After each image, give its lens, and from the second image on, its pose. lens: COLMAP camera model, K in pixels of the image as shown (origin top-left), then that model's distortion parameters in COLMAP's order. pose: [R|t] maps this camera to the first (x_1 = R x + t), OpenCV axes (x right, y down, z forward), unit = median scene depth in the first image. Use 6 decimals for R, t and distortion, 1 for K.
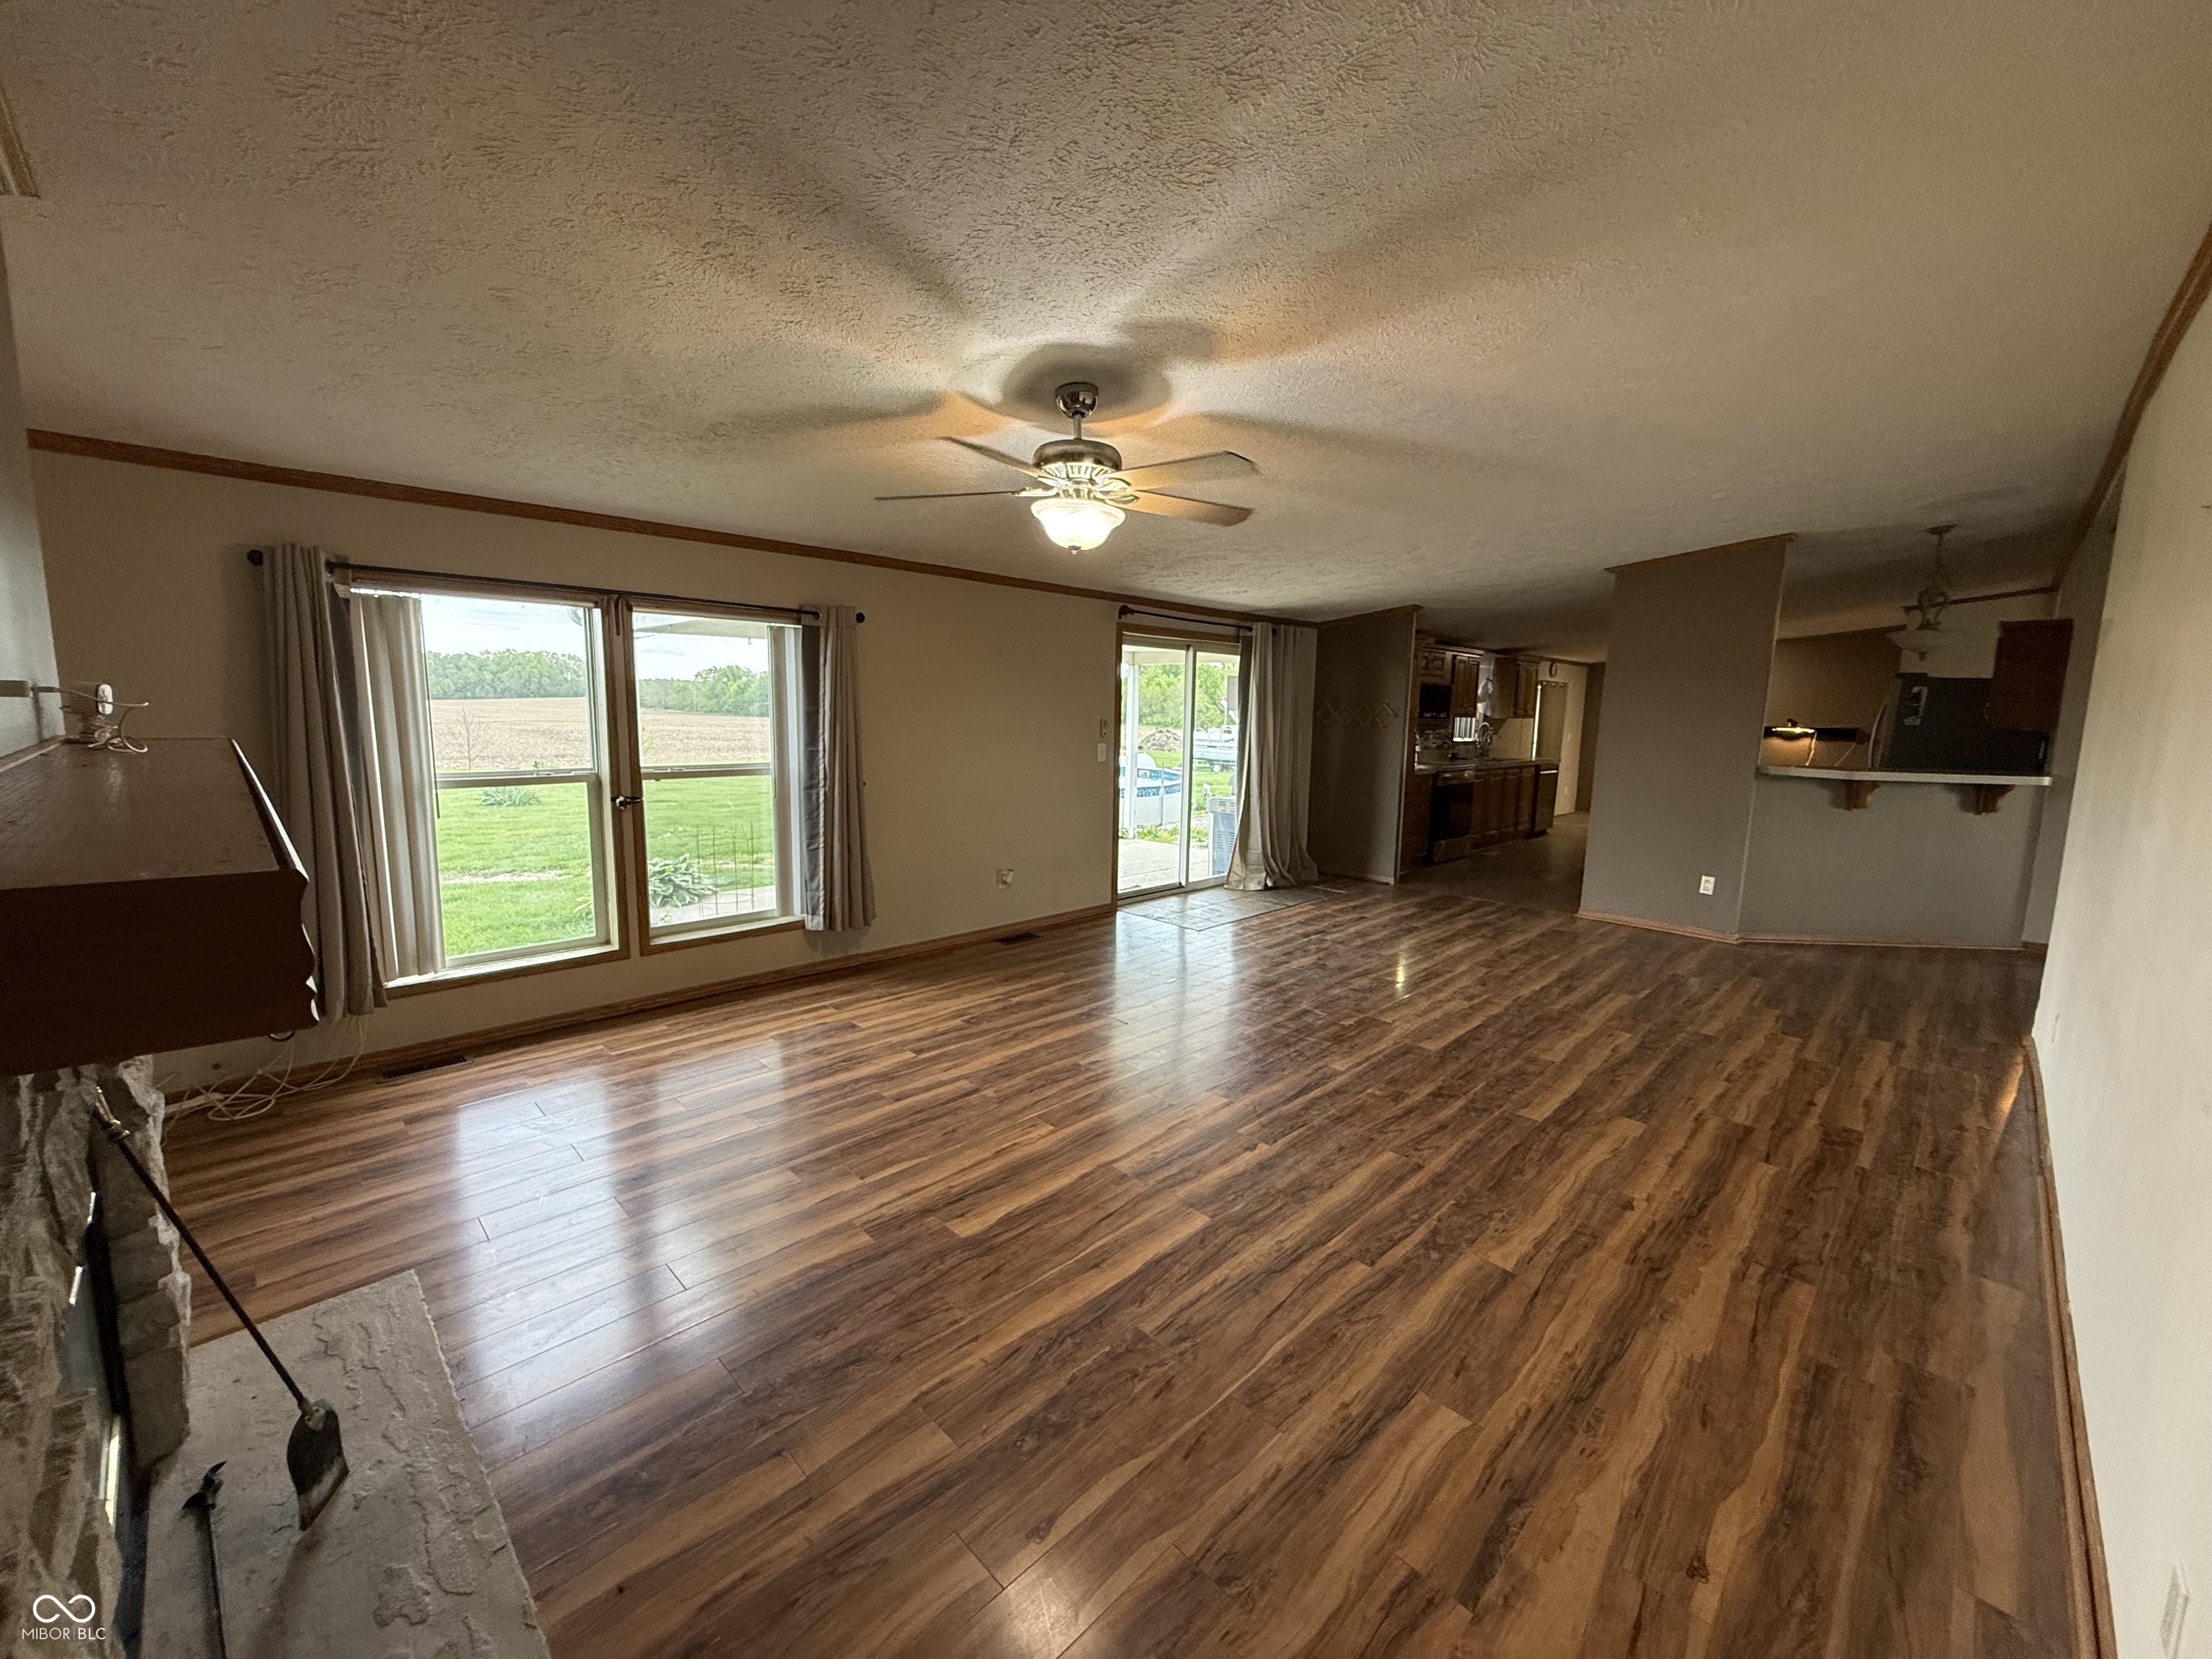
lens RADIAL K [[881.0, 0, 1103.1], [0, 881.0, 827.6], [0, 0, 1]] dist [0.000500, 0.000001]
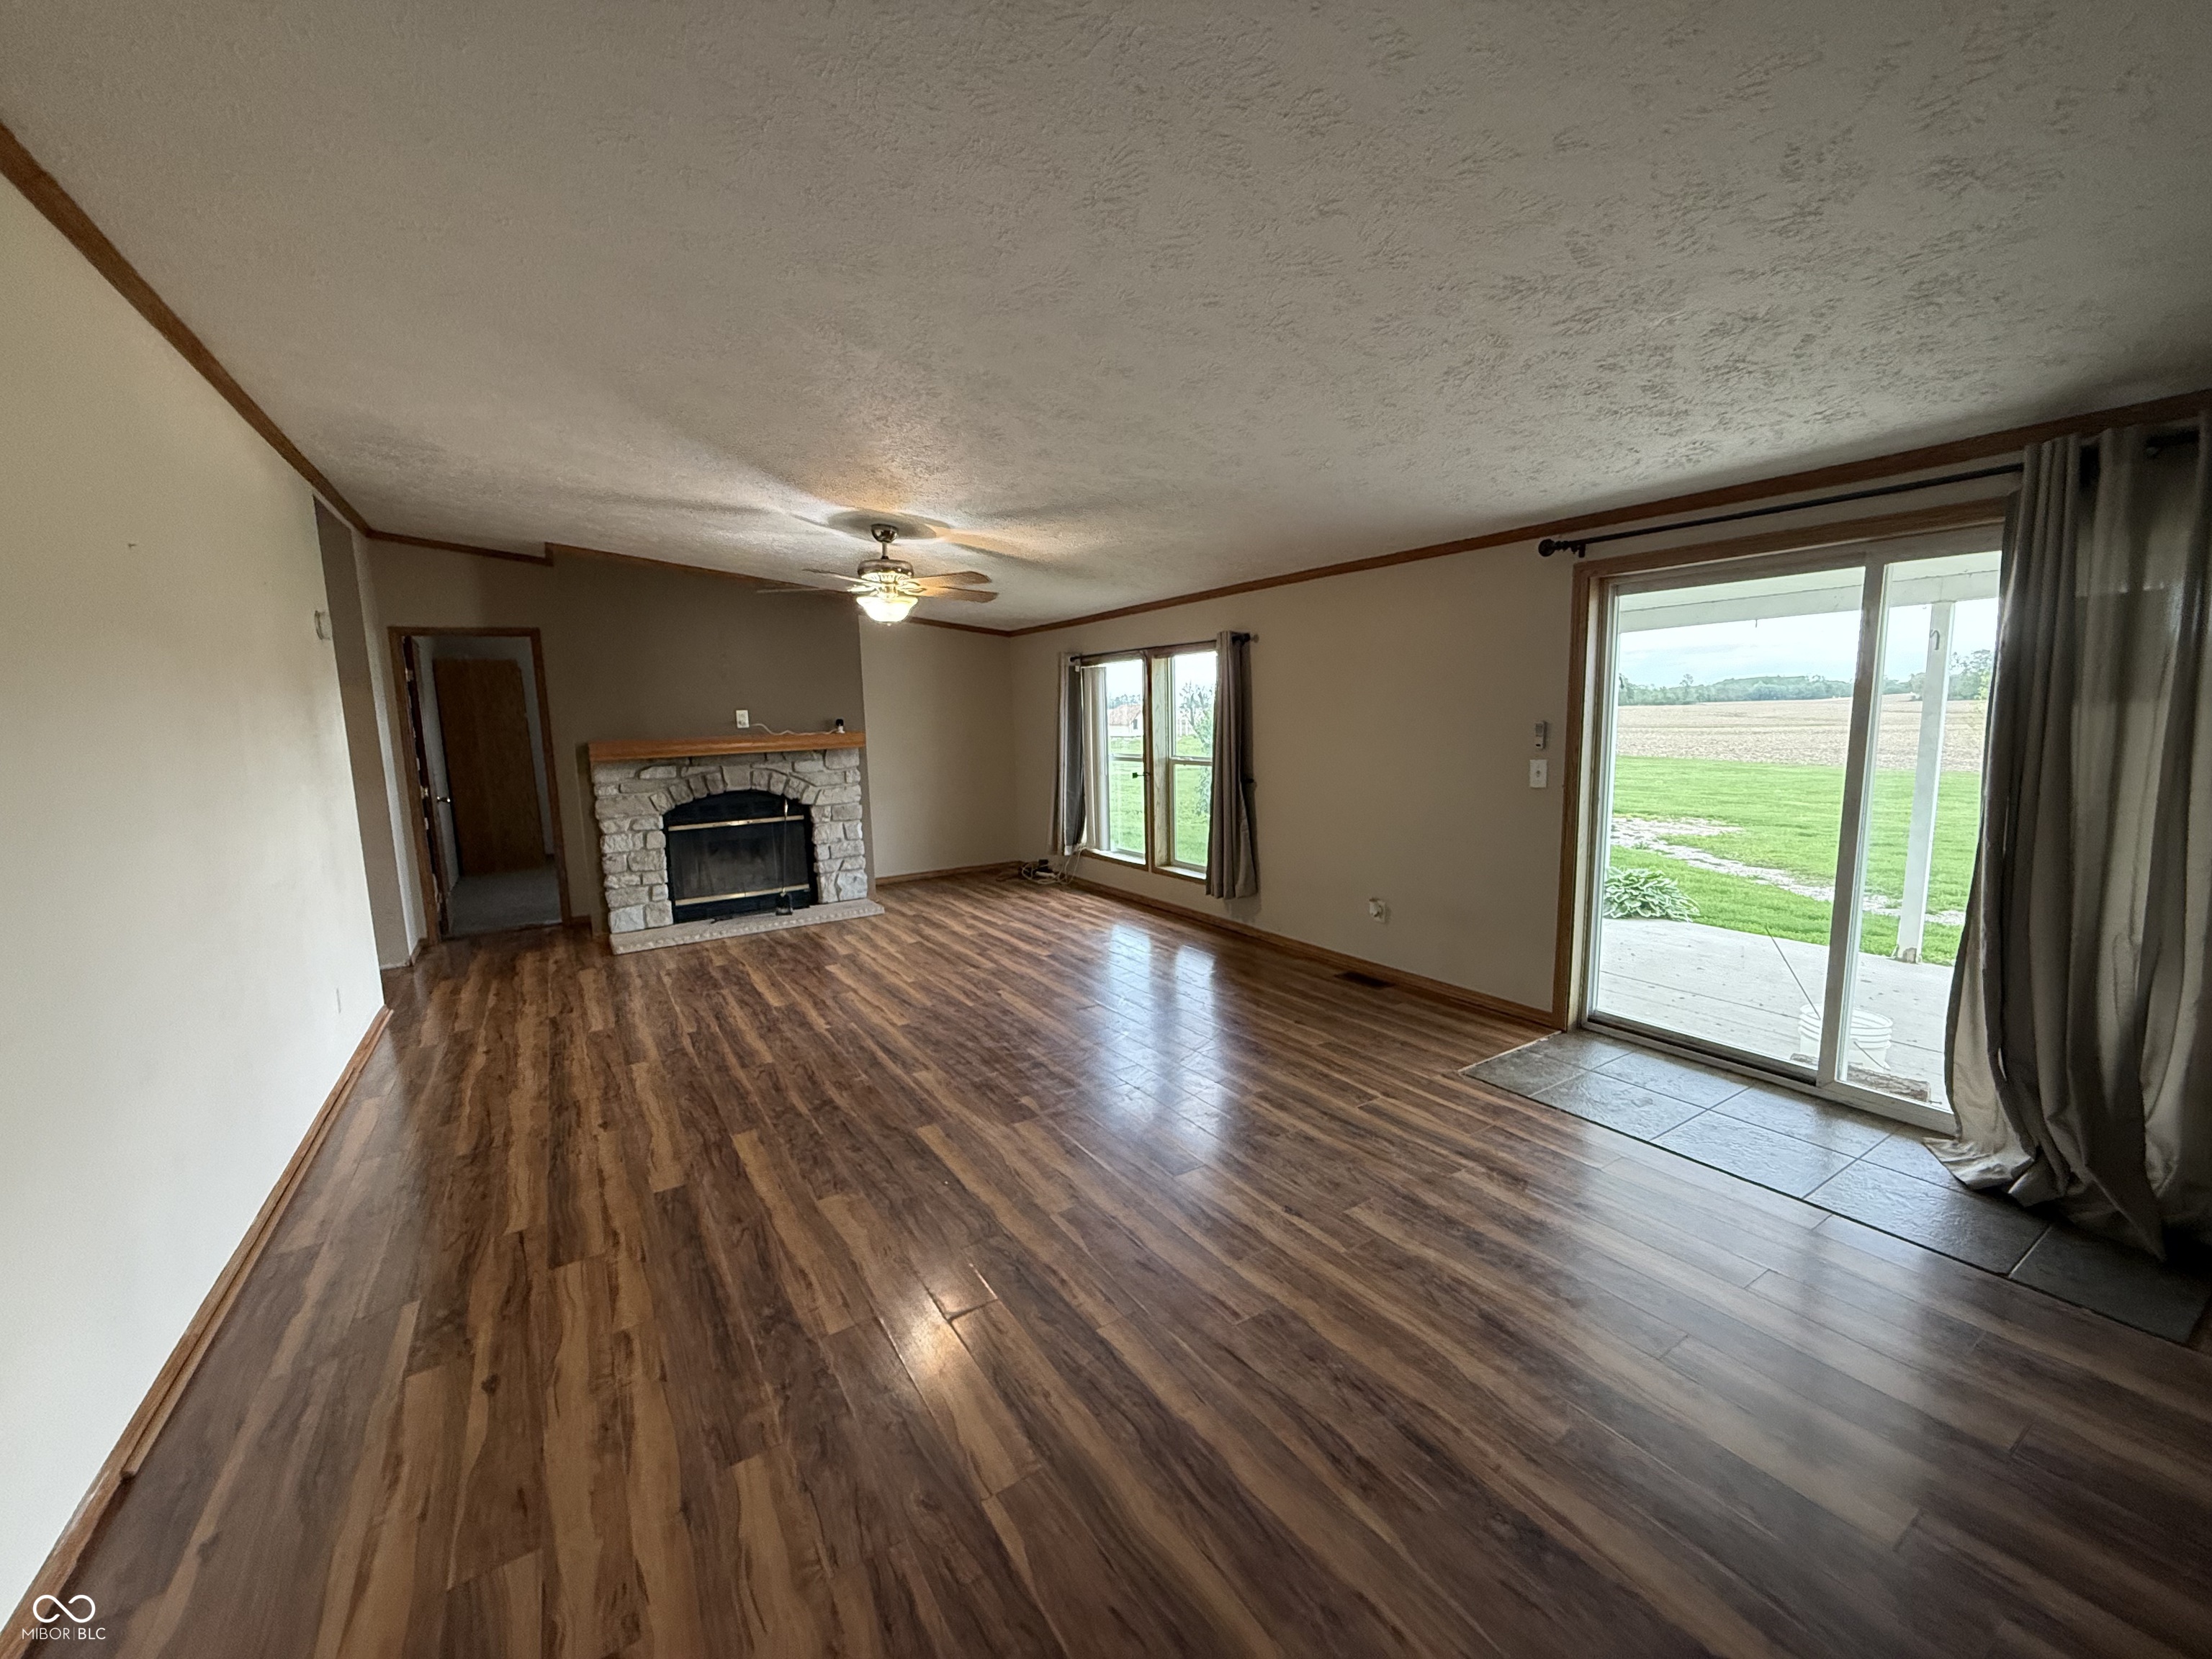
lens RADIAL K [[881.0, 0, 1103.1], [0, 881.0, 827.6], [0, 0, 1]] dist [0.000500, 0.000001]
pose [[-0.224389, 0.113175, -0.967905, 1.306687], [-0.113228, 0.983478, 0.141246, -0.189825], [0.967899, 0.141288, -0.207867, 1.545242]]
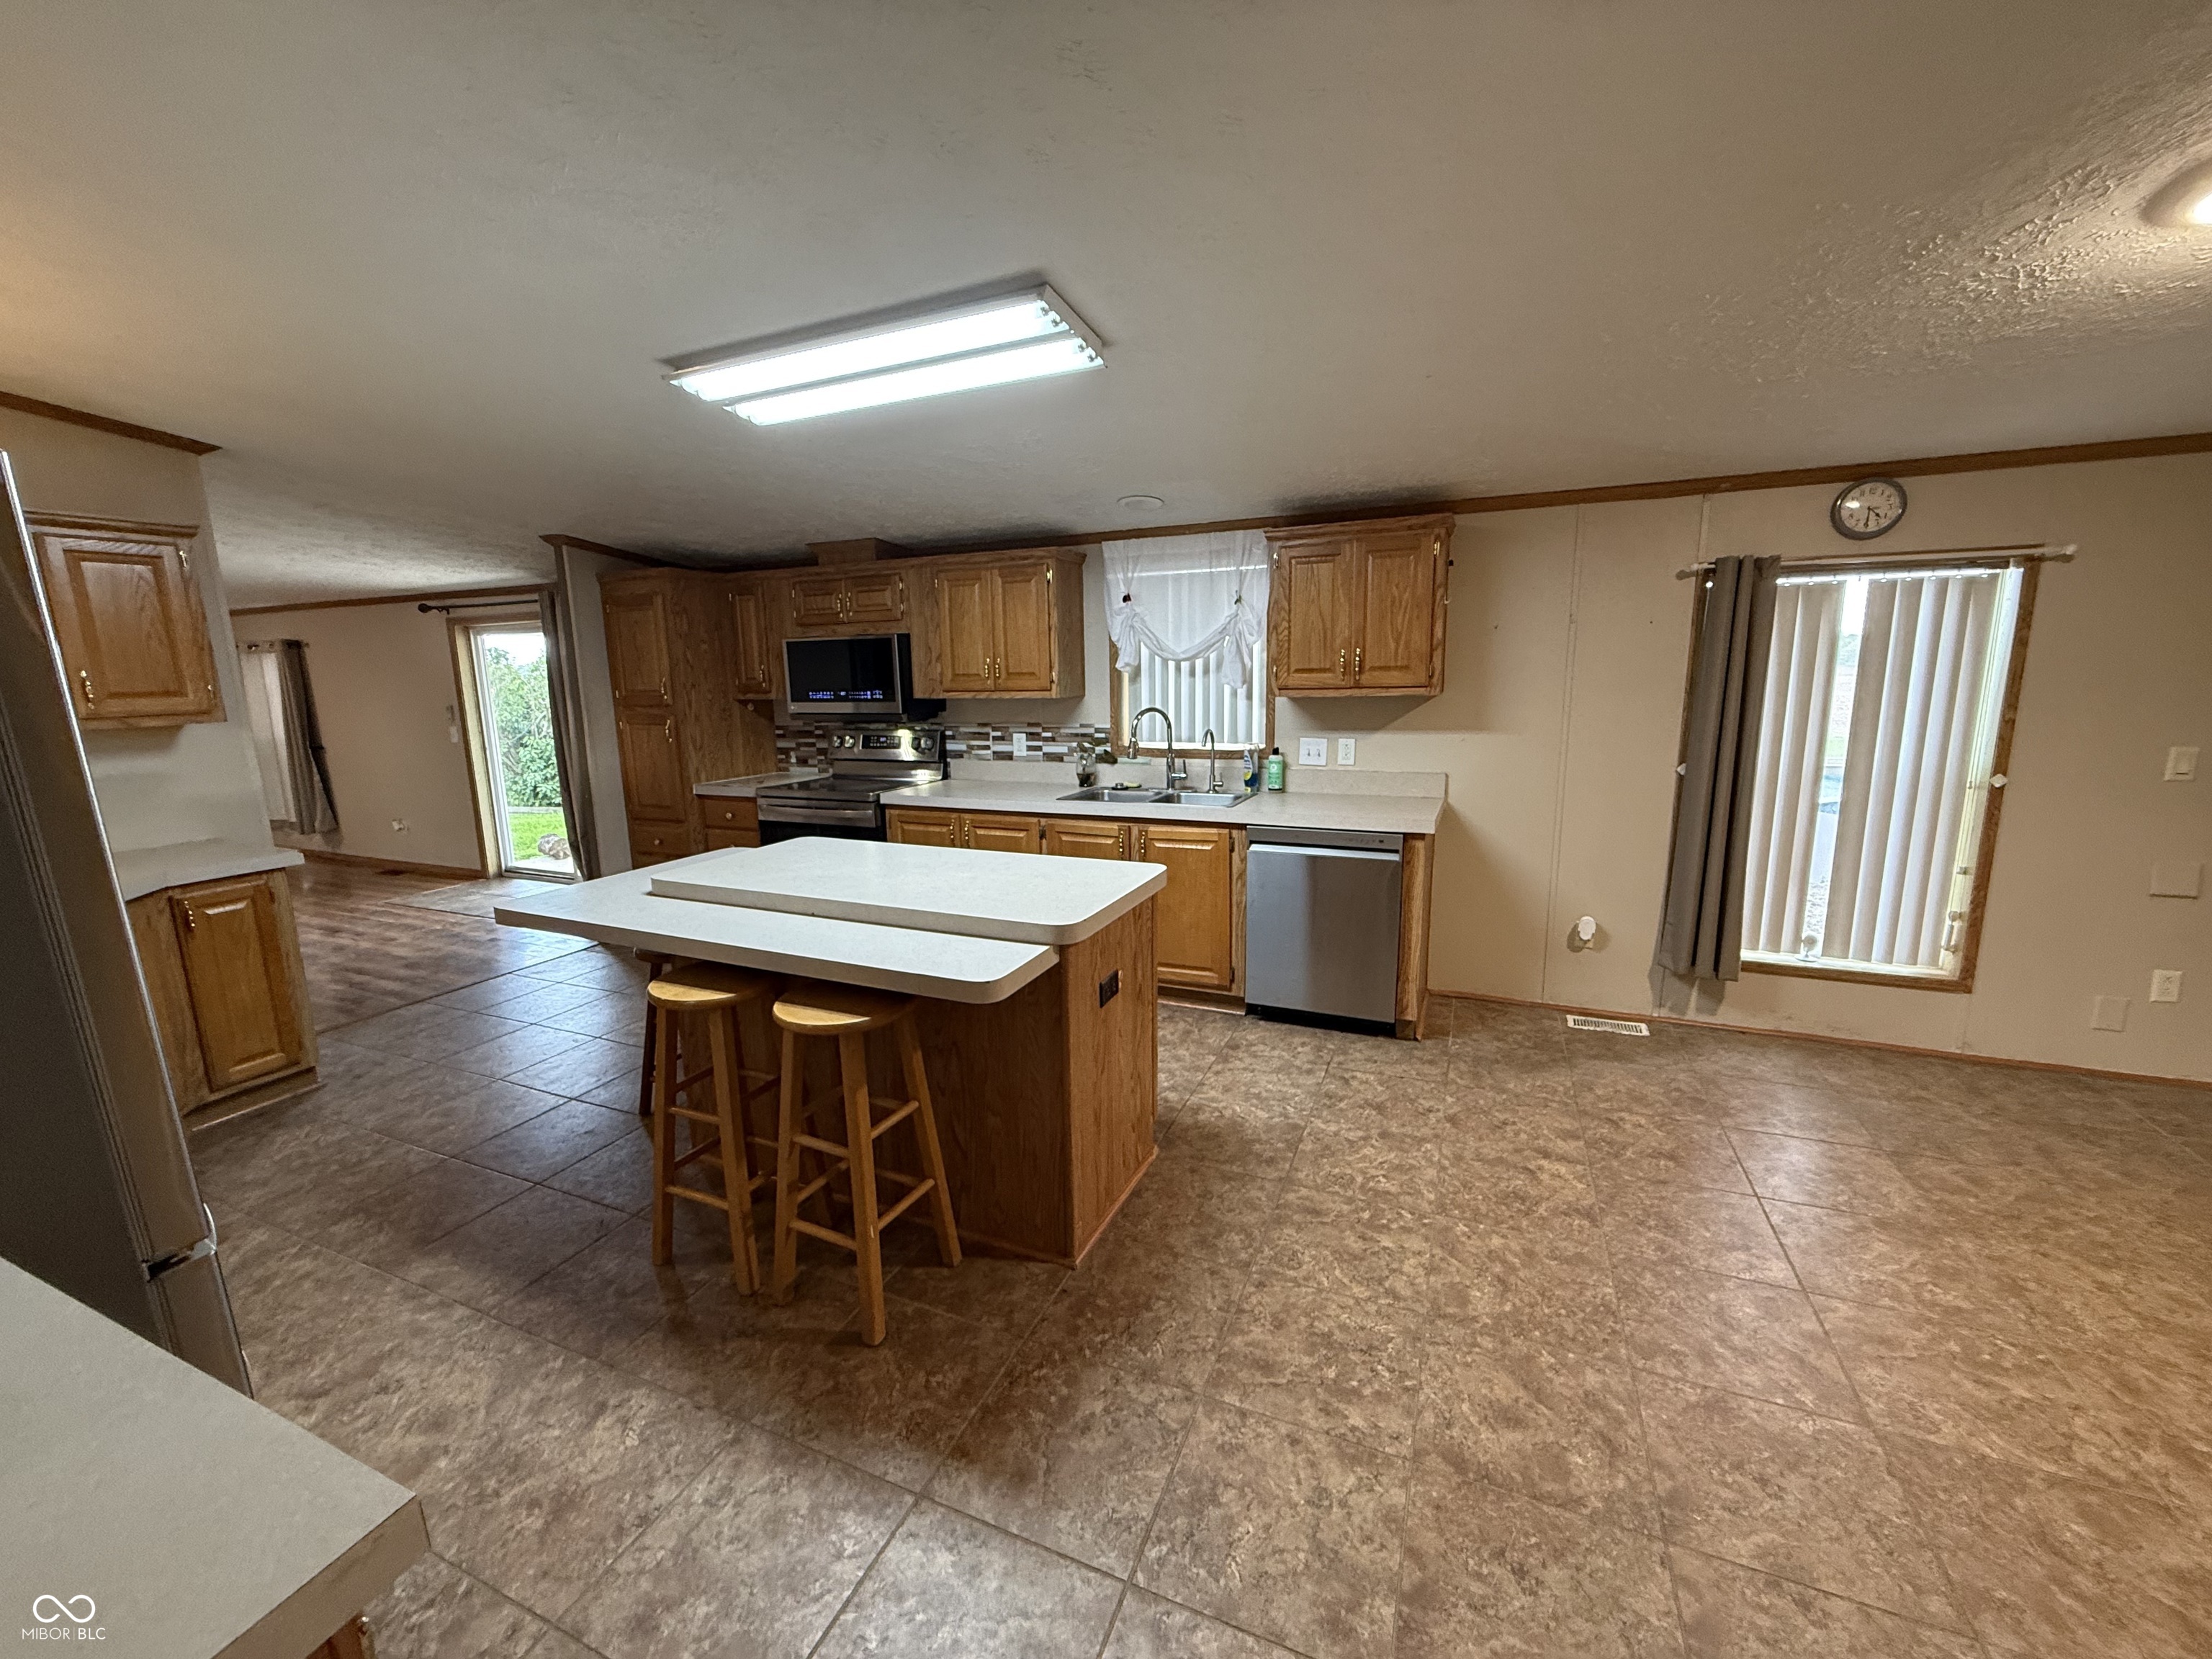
lens RADIAL K [[881.0, 0, 1103.1], [0, 881.0, 827.6], [0, 0, 1]] dist [0.000500, 0.000001]
pose [[0.351391, 0.135920, -0.926310, 2.529769], [-0.103937, 0.988953, 0.105684, -0.325677], [0.930442, 0.059142, 0.361636, 2.560729]]
